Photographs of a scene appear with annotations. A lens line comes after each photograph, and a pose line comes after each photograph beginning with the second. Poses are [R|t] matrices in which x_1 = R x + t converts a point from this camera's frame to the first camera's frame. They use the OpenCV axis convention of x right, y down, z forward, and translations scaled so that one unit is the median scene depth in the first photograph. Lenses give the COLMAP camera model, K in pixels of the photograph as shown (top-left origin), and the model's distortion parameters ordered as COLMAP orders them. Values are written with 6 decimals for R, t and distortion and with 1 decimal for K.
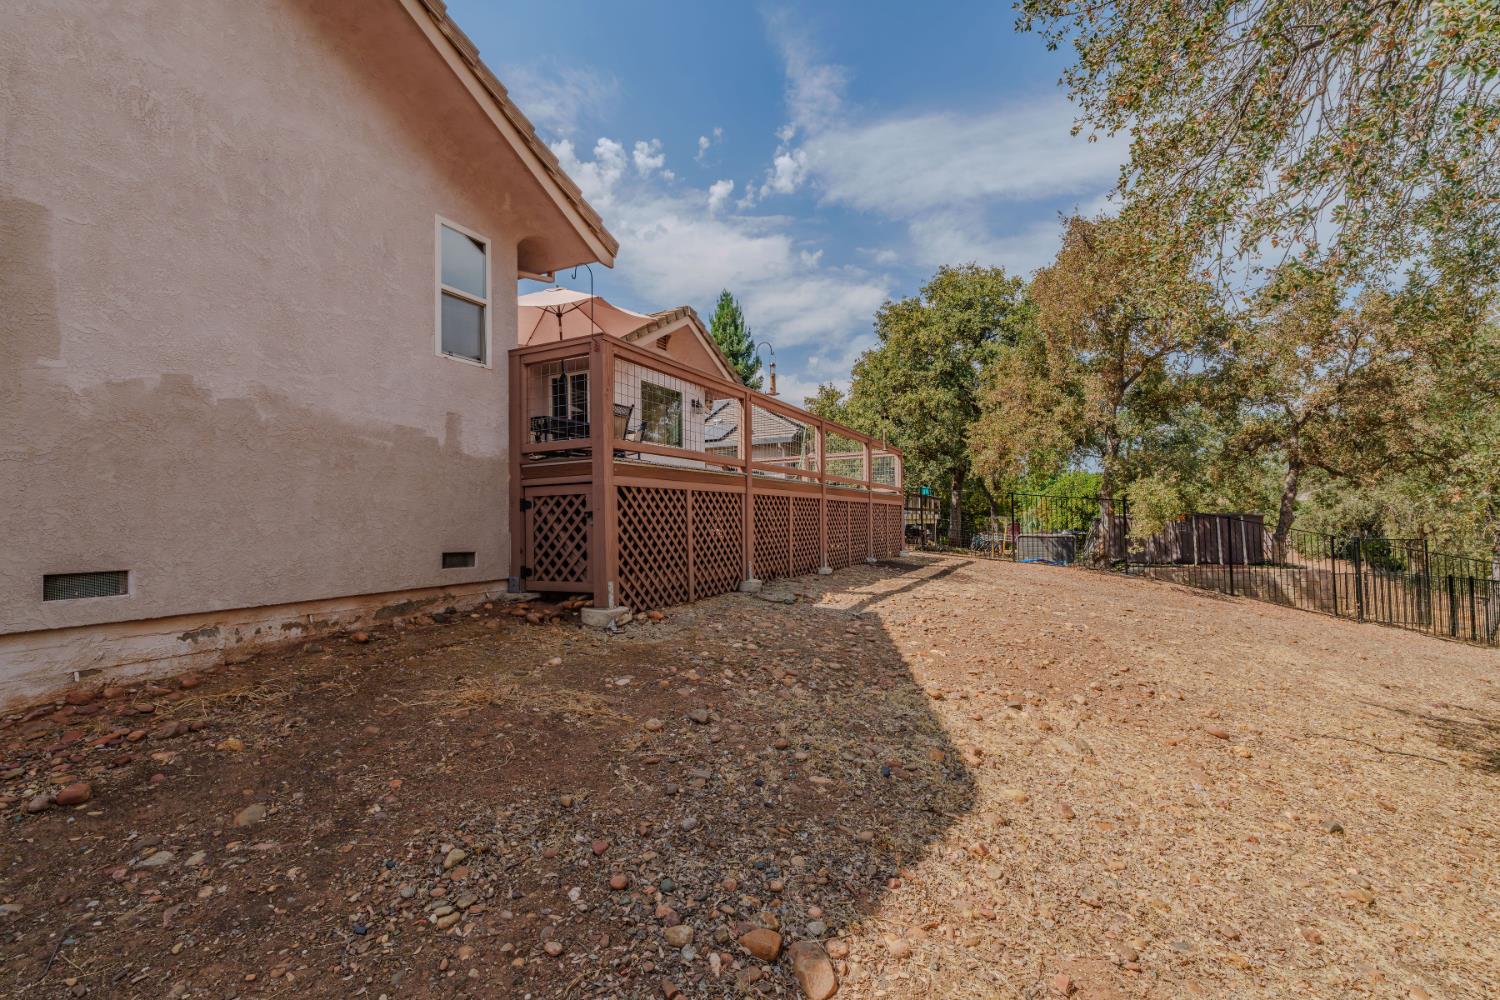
lens RADIAL K [[679.9, 0, 753.6], [0, 679.9, 501.0], [0, 0, 1]] dist [-0.003220, -0.000446]
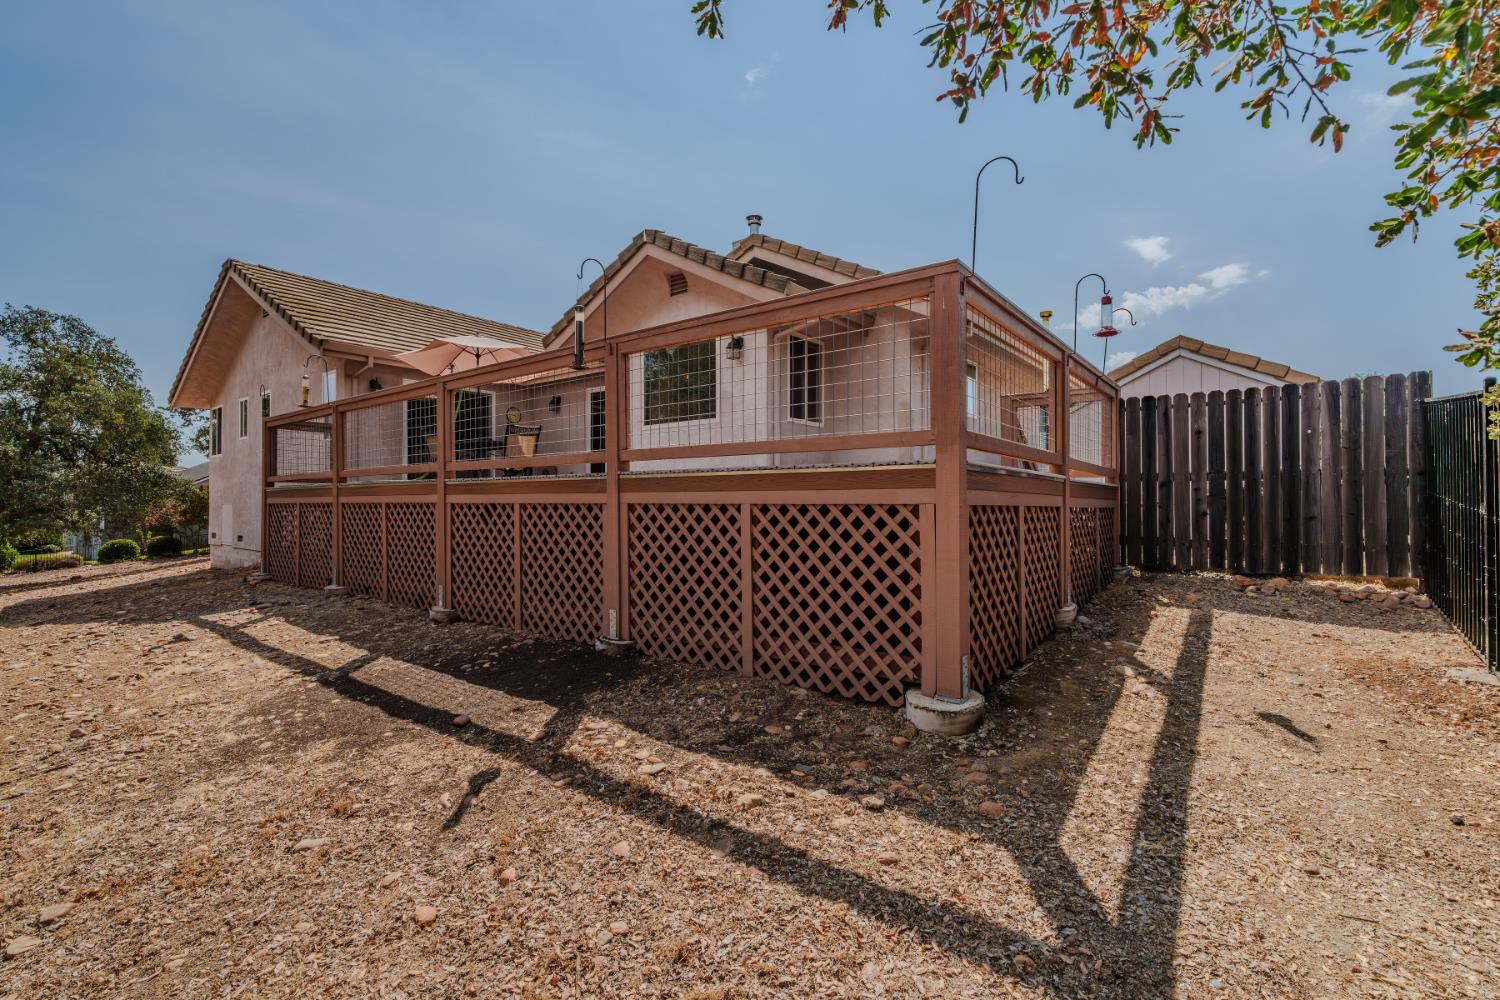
lens RADIAL K [[679.9, 0, 753.6], [0, 679.9, 501.0], [0, 0, 1]] dist [-0.003220, -0.000446]
pose [[-0.217788, 0.014076, -0.975894, 0.560791], [0.037587, 0.999275, 0.006025, 0.005992], [0.975272, -0.035369, -0.218160, 1.175291]]
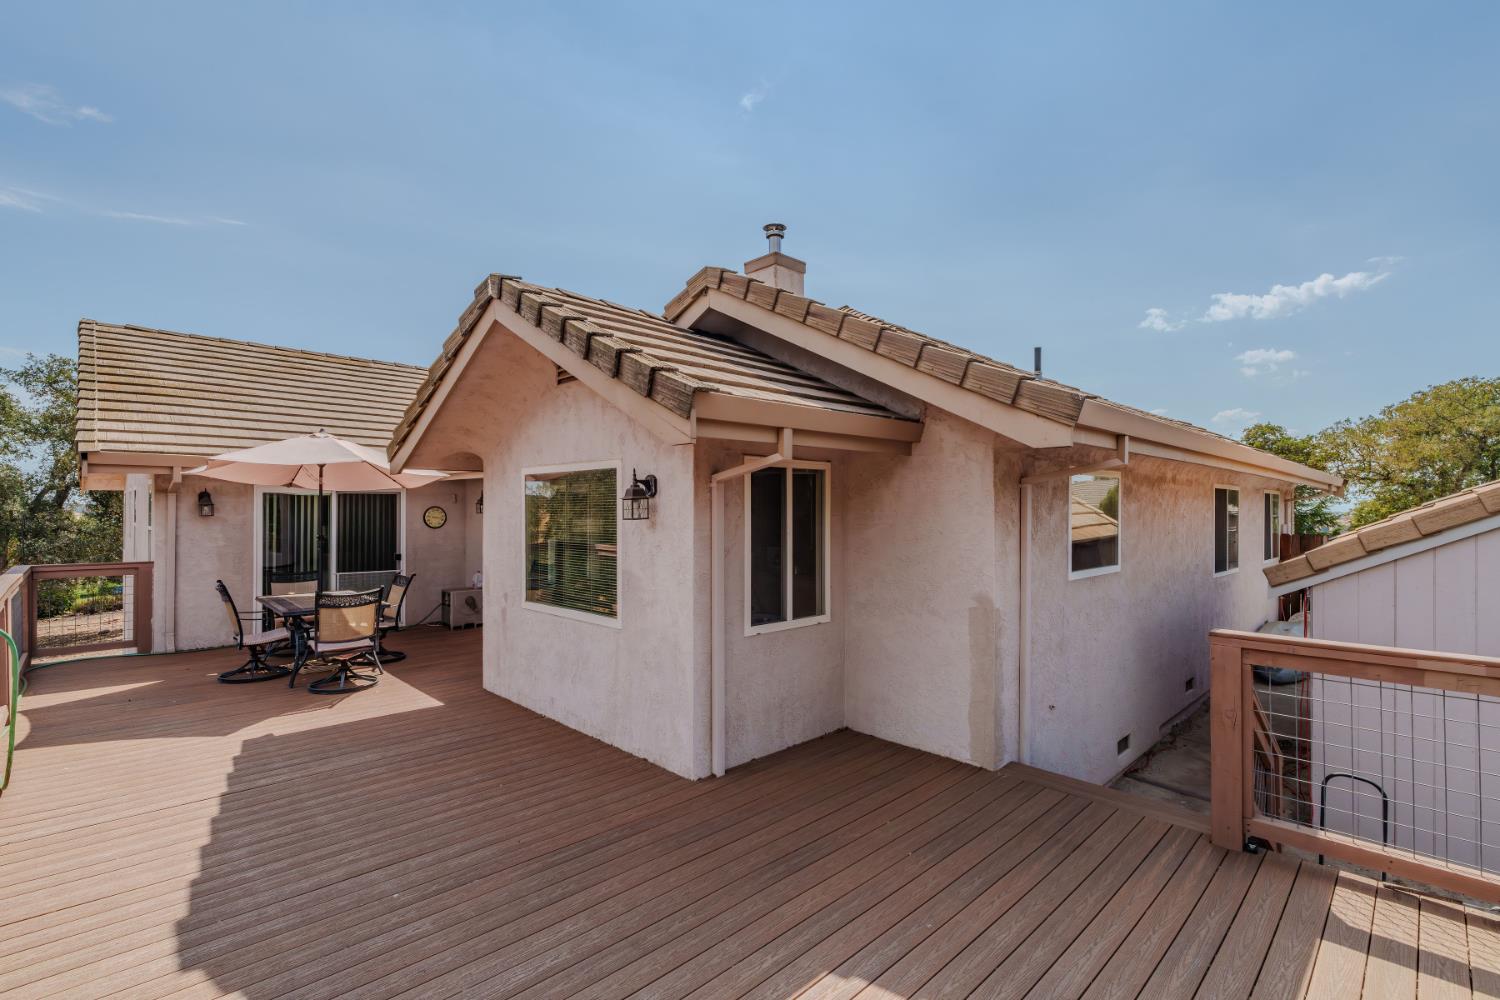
lens RADIAL K [[679.9, 0, 753.6], [0, 679.9, 501.0], [0, 0, 1]] dist [-0.003220, -0.000446]
pose [[-0.336592, 0.012842, -0.941563, 0.217208], [0.041047, 0.999157, -0.001046, -0.136014], [0.940756, -0.039000, -0.336835, 1.186245]]
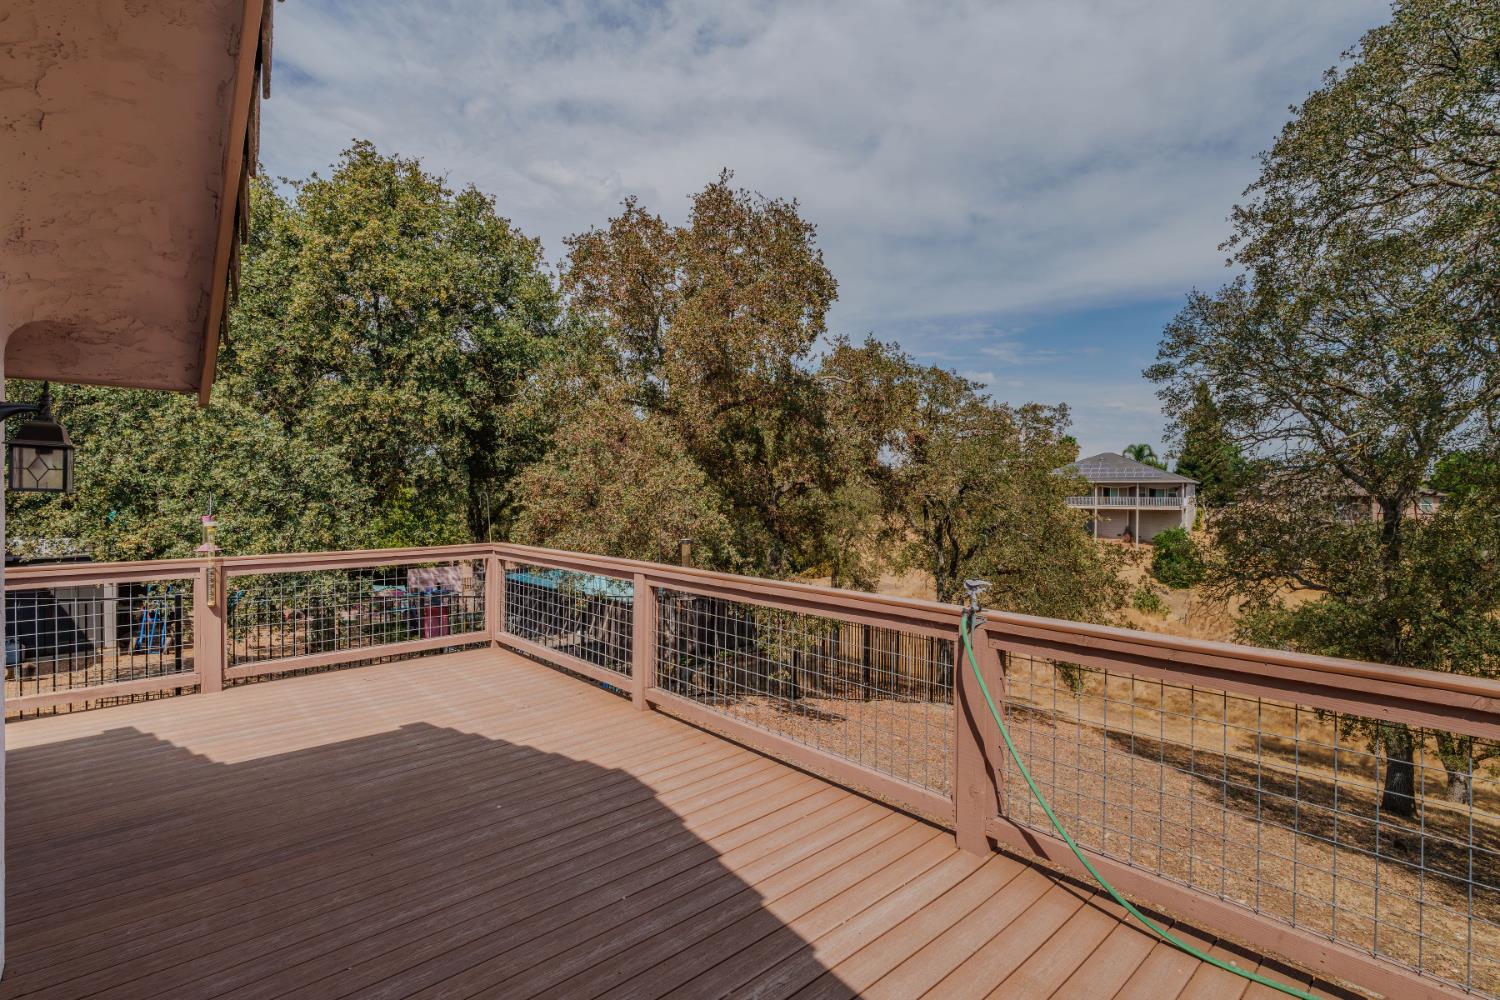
lens RADIAL K [[698.5, 0, 751.1], [0, 698.5, 493.1], [0, 0, 1]] dist [0.000469, 0.000169]
pose [[0.381413, 0.018086, 0.924228, -0.172394], [-0.047484, 0.998872, 0.000049, -0.137974], [-0.923184, -0.043904, 0.381842, 0.801231]]
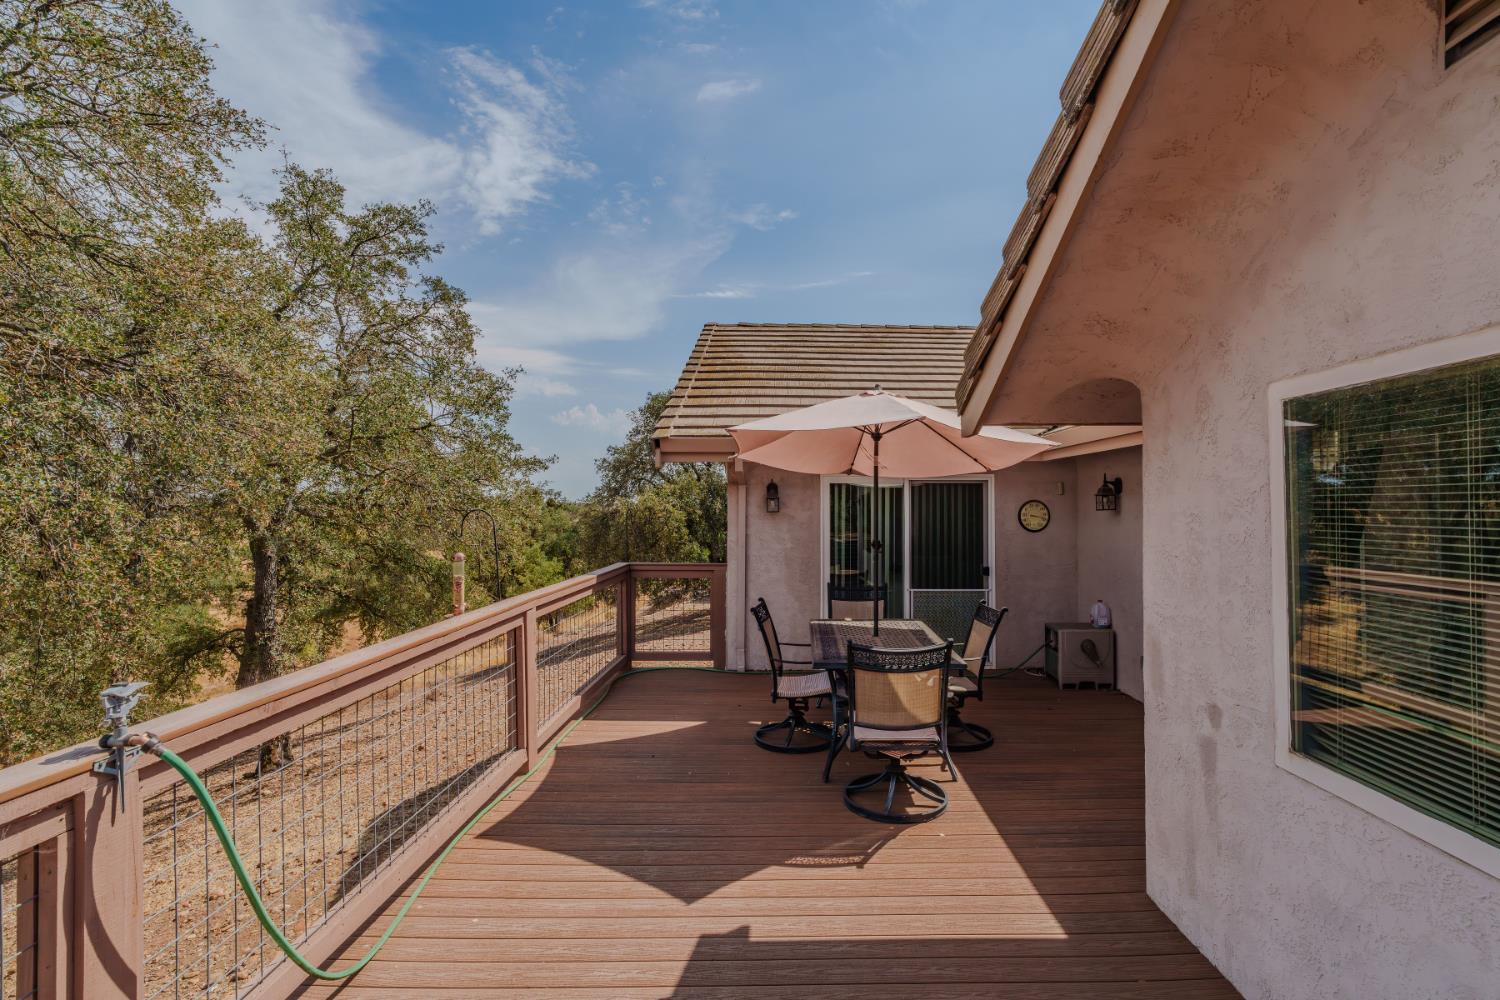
lens RADIAL K [[696.7, 0, 806.0], [0, 696.7, 493.4], [0, 0, 1]] dist [-0.003817, -0.000444]
pose [[-0.886483, 0.012873, -0.462582, 0.026404], [0.036015, 0.998500, -0.041231, -0.134955], [0.461357, -0.053211, -0.885617, 0.990047]]
